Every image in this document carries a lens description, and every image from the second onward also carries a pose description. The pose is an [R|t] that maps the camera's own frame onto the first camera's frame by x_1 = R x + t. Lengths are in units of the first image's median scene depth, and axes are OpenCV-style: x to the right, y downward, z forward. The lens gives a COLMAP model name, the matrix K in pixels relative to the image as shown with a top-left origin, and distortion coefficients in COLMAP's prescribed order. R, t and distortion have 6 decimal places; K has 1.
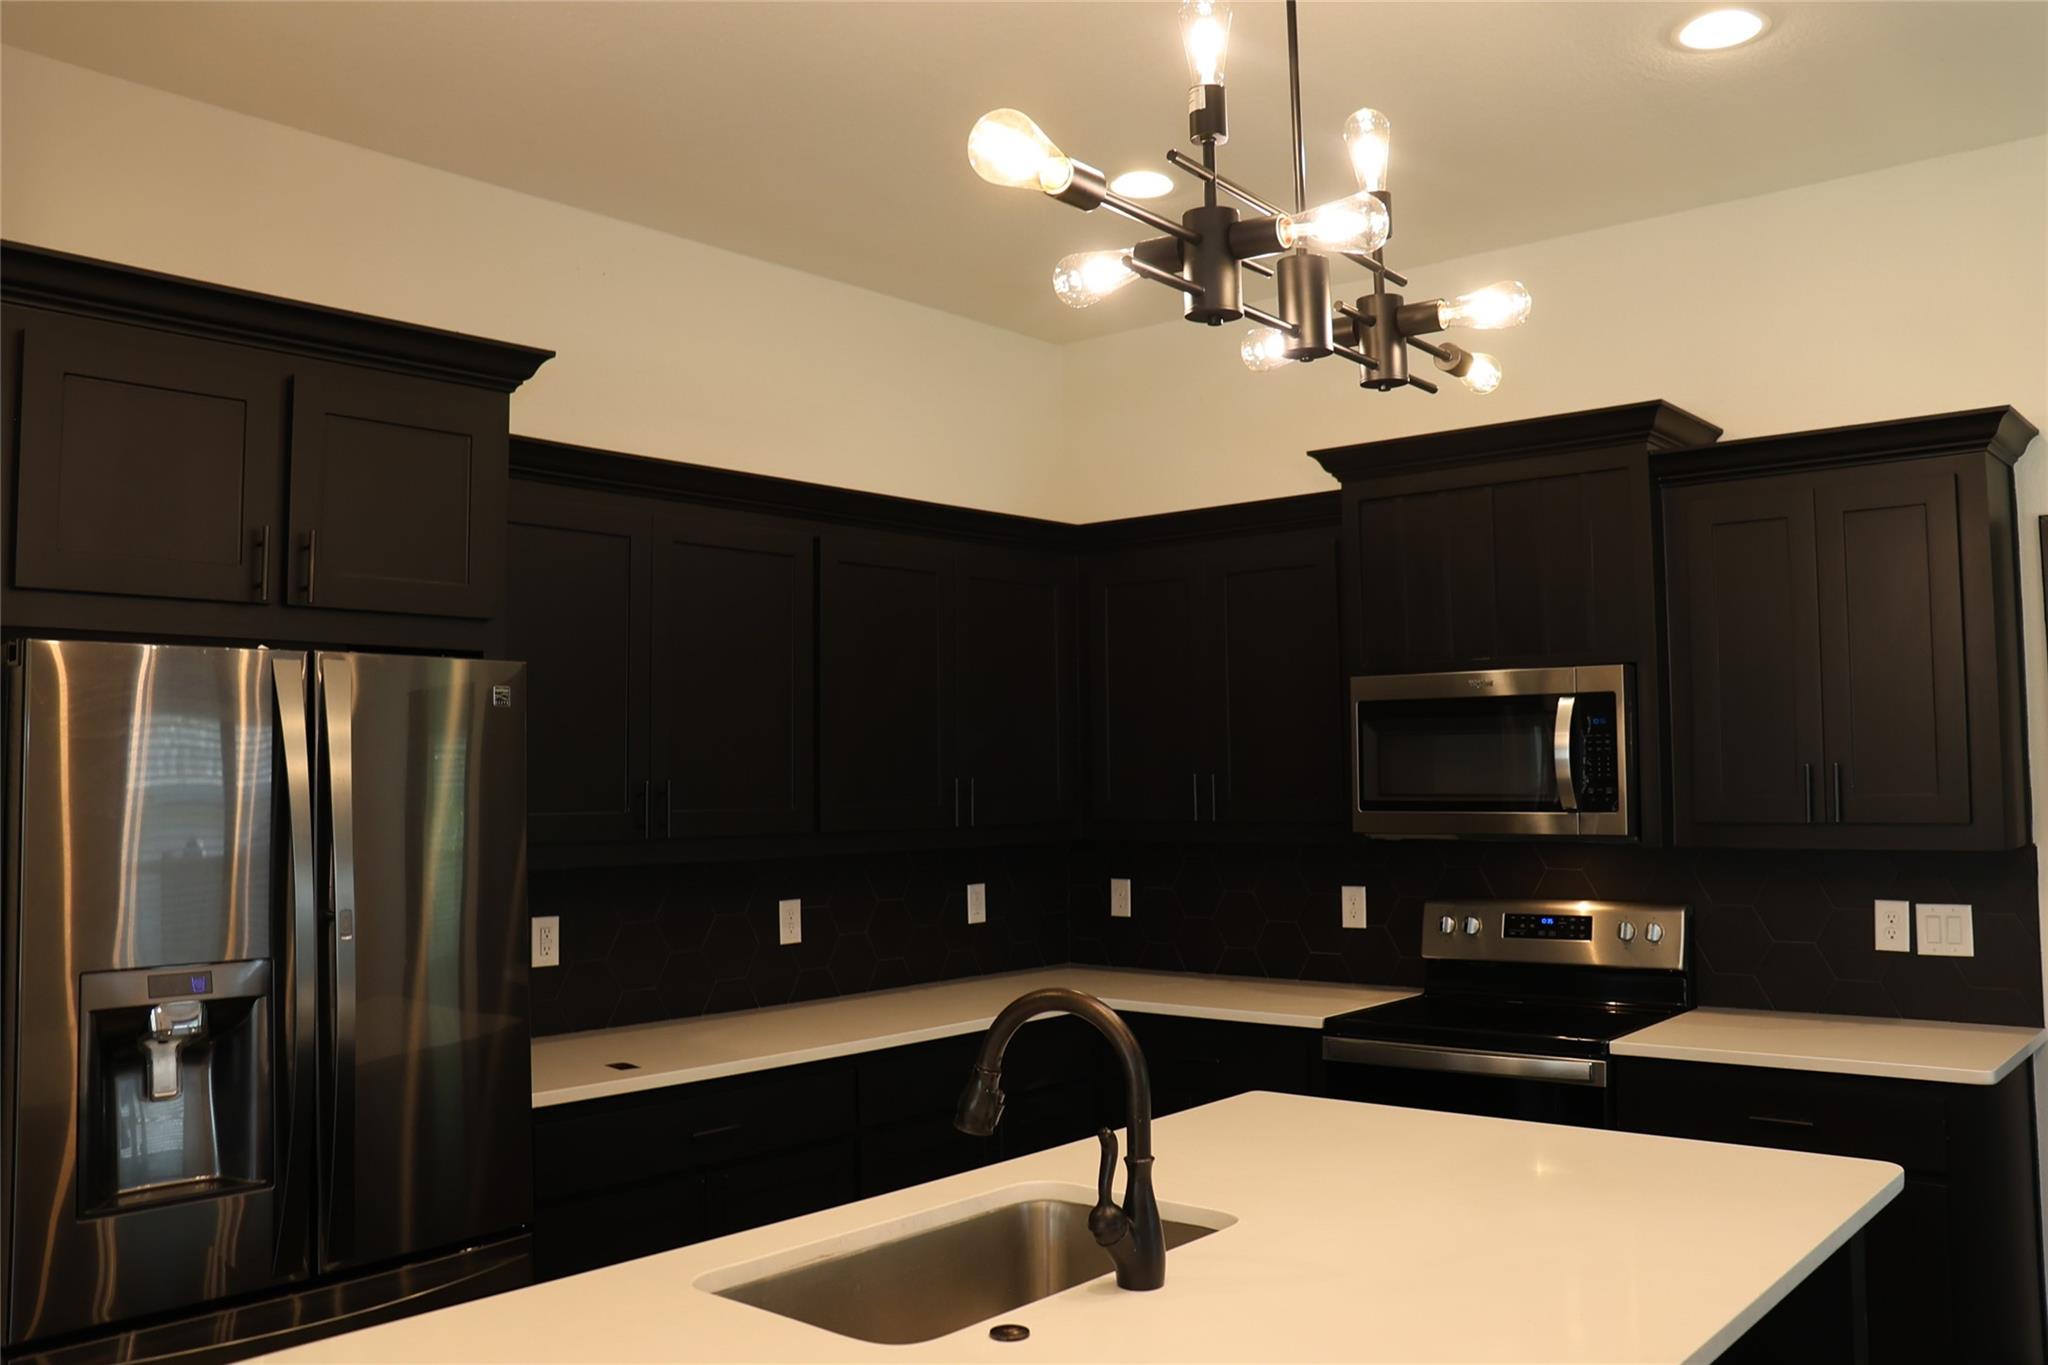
lens RADIAL K [[1639.7, 0, 1024.0], [0, 1639.7, 682.5], [0, 0, 1]] dist [-0.180029, 0.143453]
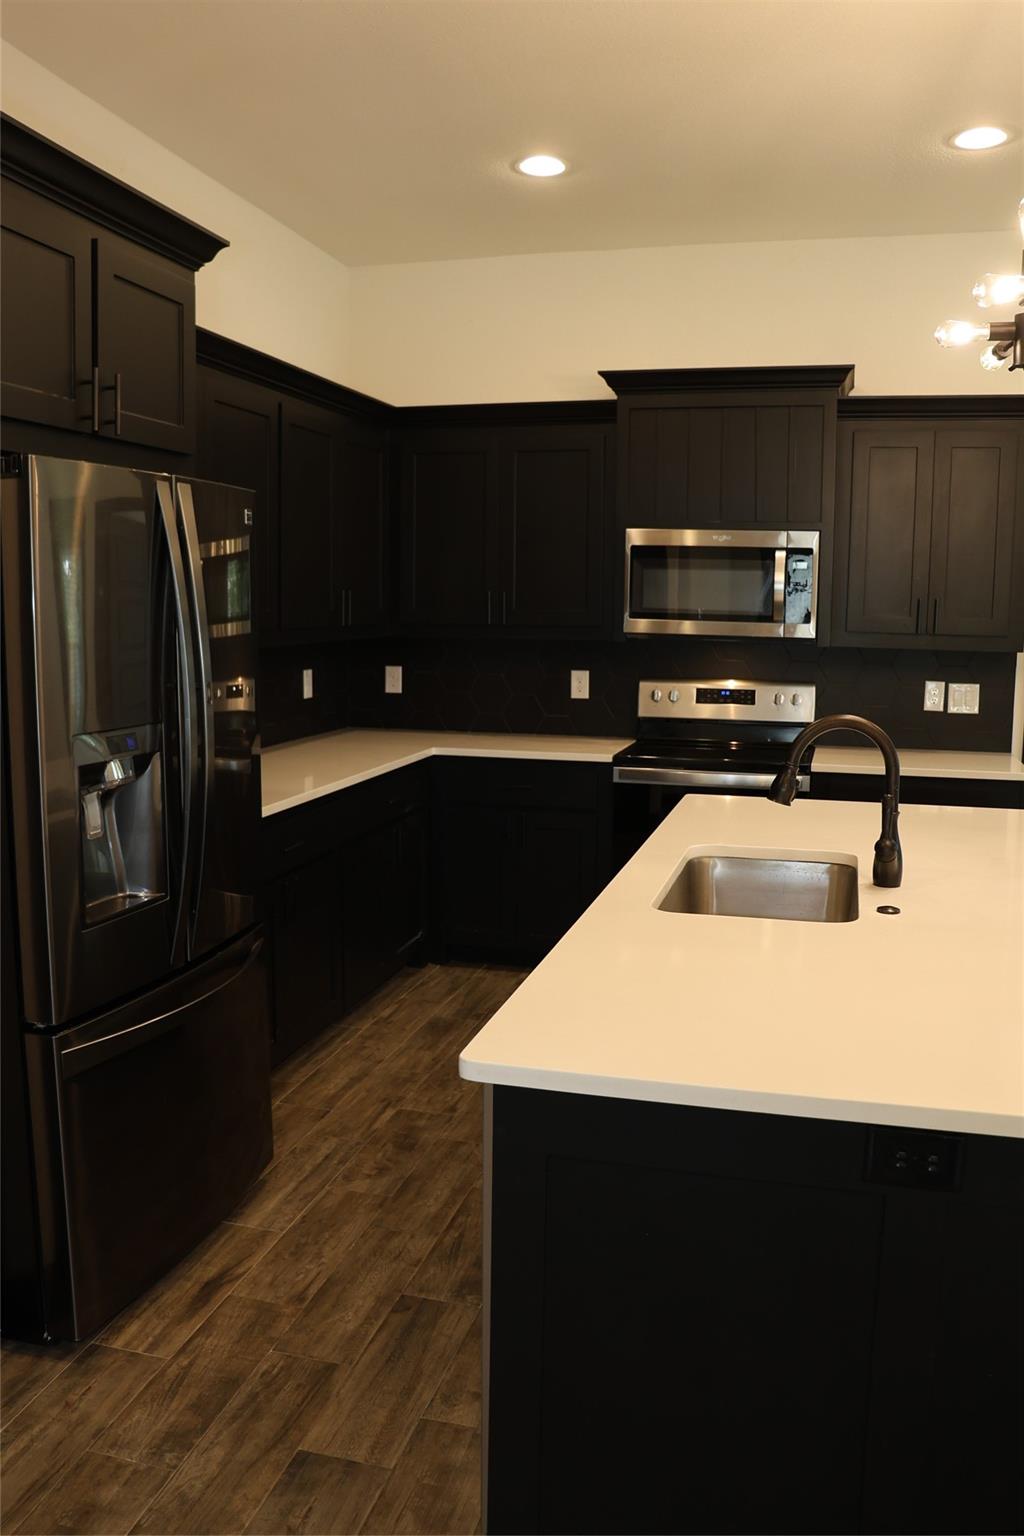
lens RADIAL K [[1229.7, 0, 512.0], [0, 1229.7, 768.0], [0, 0, 1]] dist [-0.180029, 0.143453]
pose [[0.908829, -0.034894, 0.415708, -0.403961], [-0.045273, 0.982360, 0.181435, 0.015219], [-0.414706, -0.183713, 0.891217, 0.010373]]
